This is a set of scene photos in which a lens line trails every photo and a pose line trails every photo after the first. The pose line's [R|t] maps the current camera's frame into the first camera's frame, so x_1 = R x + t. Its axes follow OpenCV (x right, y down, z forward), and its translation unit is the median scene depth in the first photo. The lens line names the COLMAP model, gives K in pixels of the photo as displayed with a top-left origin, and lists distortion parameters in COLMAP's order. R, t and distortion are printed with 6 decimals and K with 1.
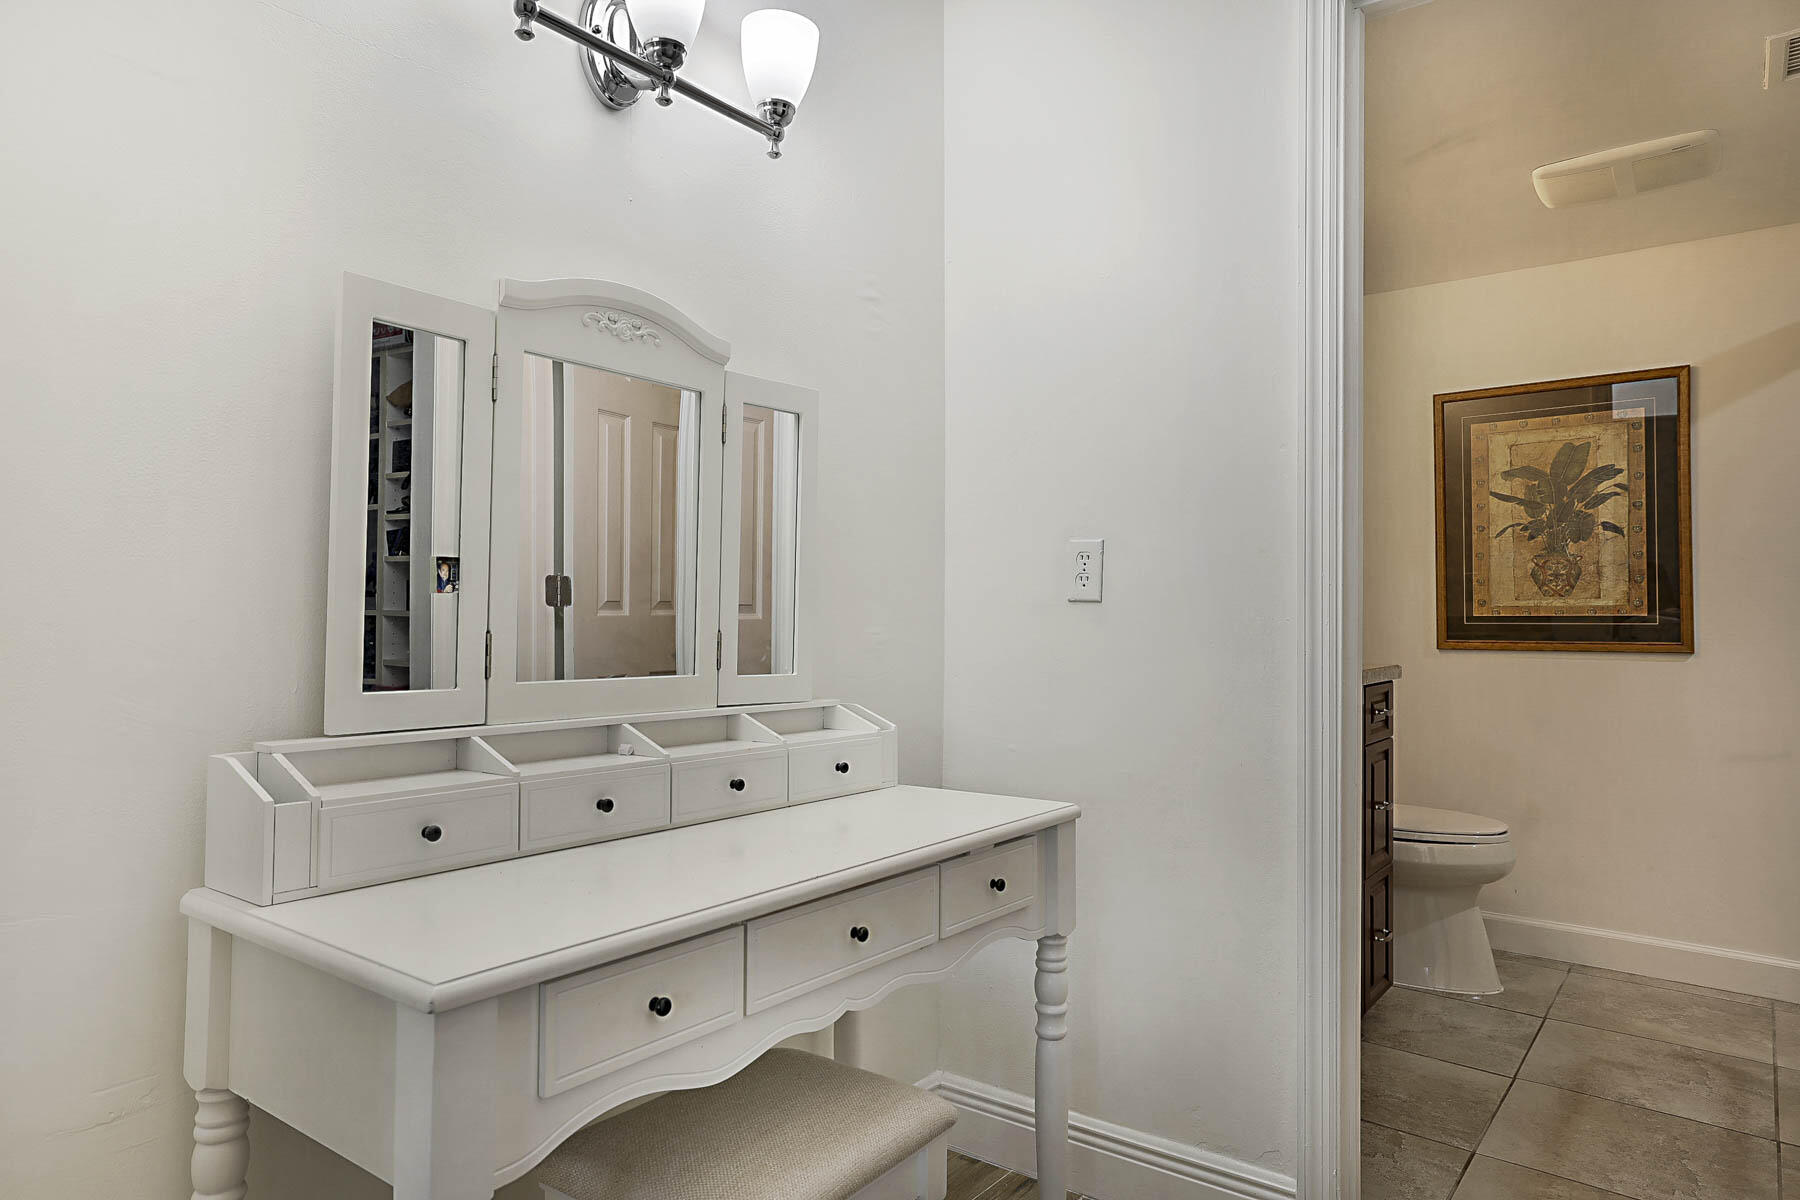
lens RADIAL K [[1161.1, 0, 903.4], [0, 1161.1, 611.6], [0, 0, 1]] dist [0.043174, 0.005741]
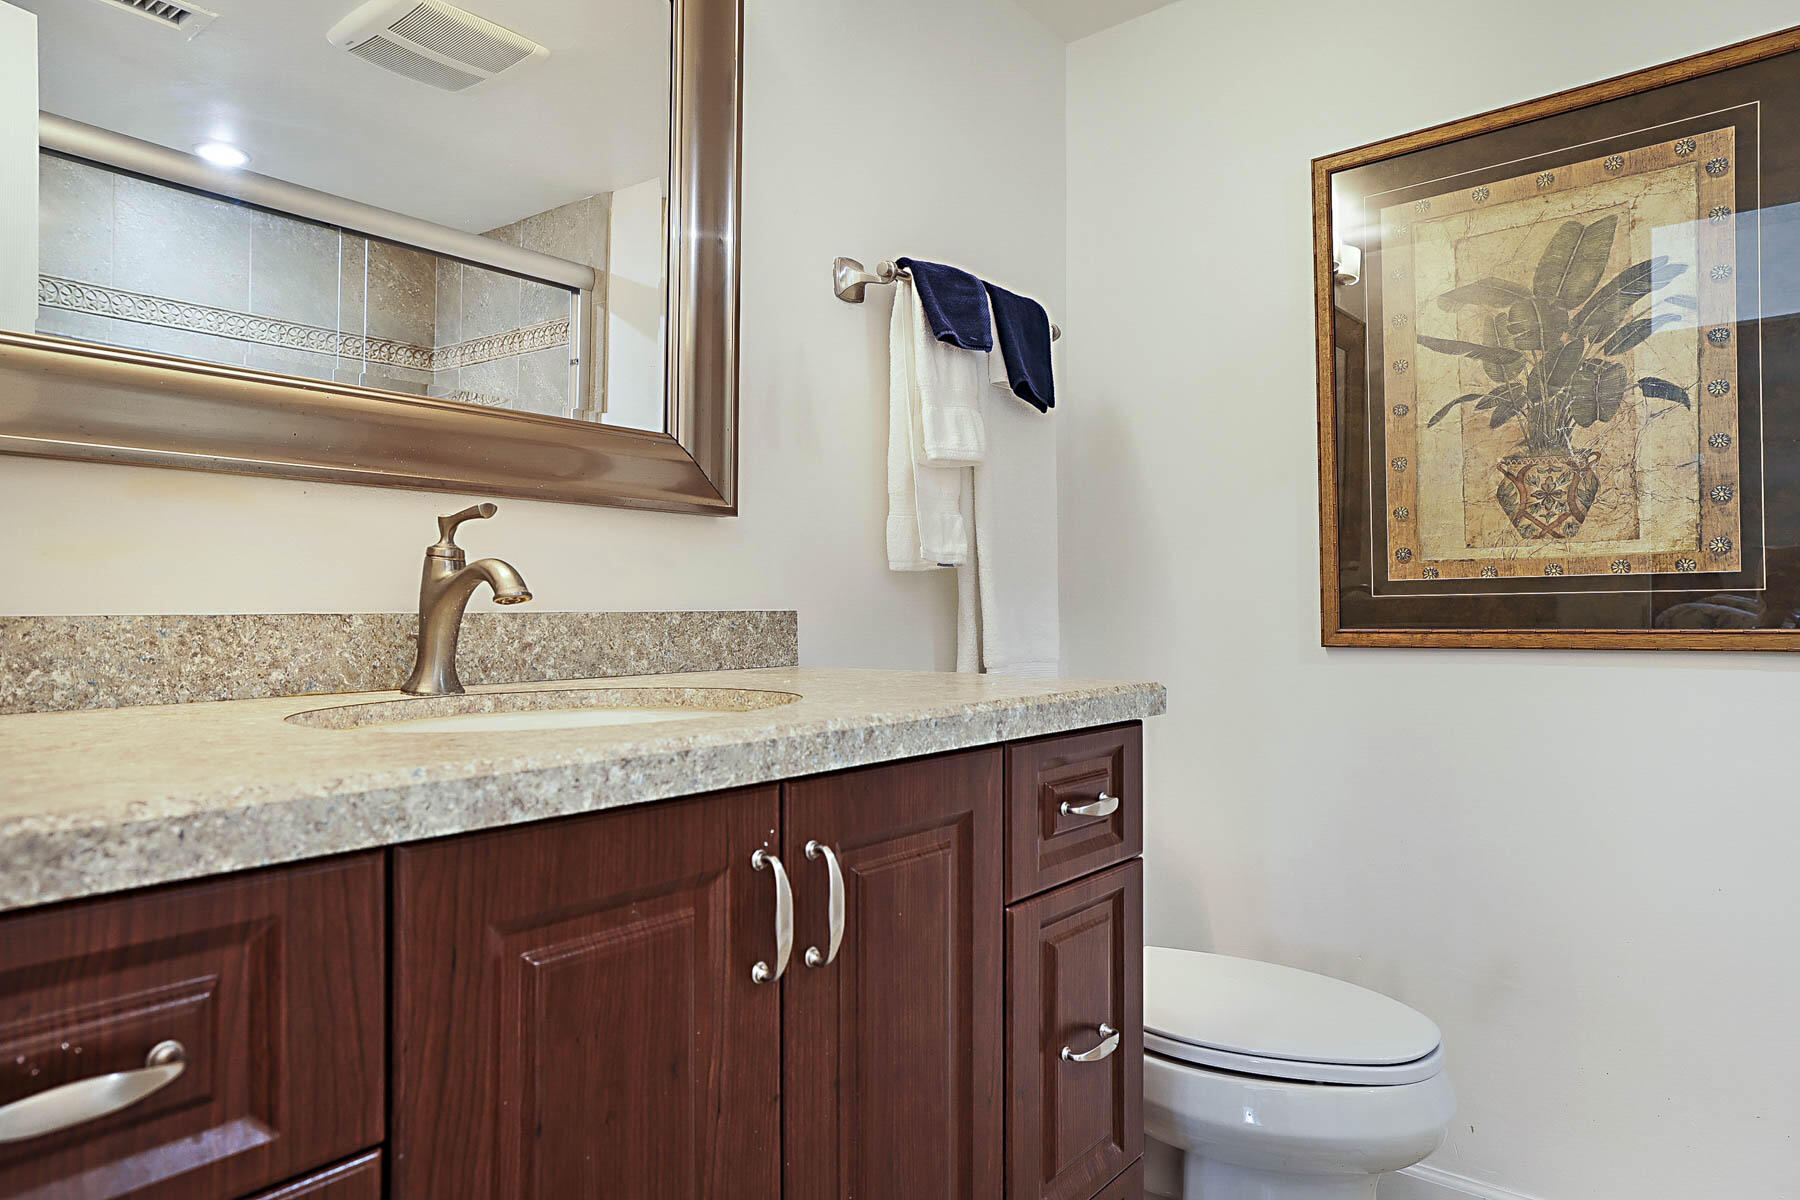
lens RADIAL K [[1161.1, 0, 899.0], [0, 1161.1, 604.3], [0, 0, 1]] dist [0.043174, 0.005741]
pose [[0.998275, -0.013958, -0.057037, 0.310298], [0.014089, 0.999899, 0.001902, 0.010155], [0.057004, -0.002702, 0.998370, 0.491283]]
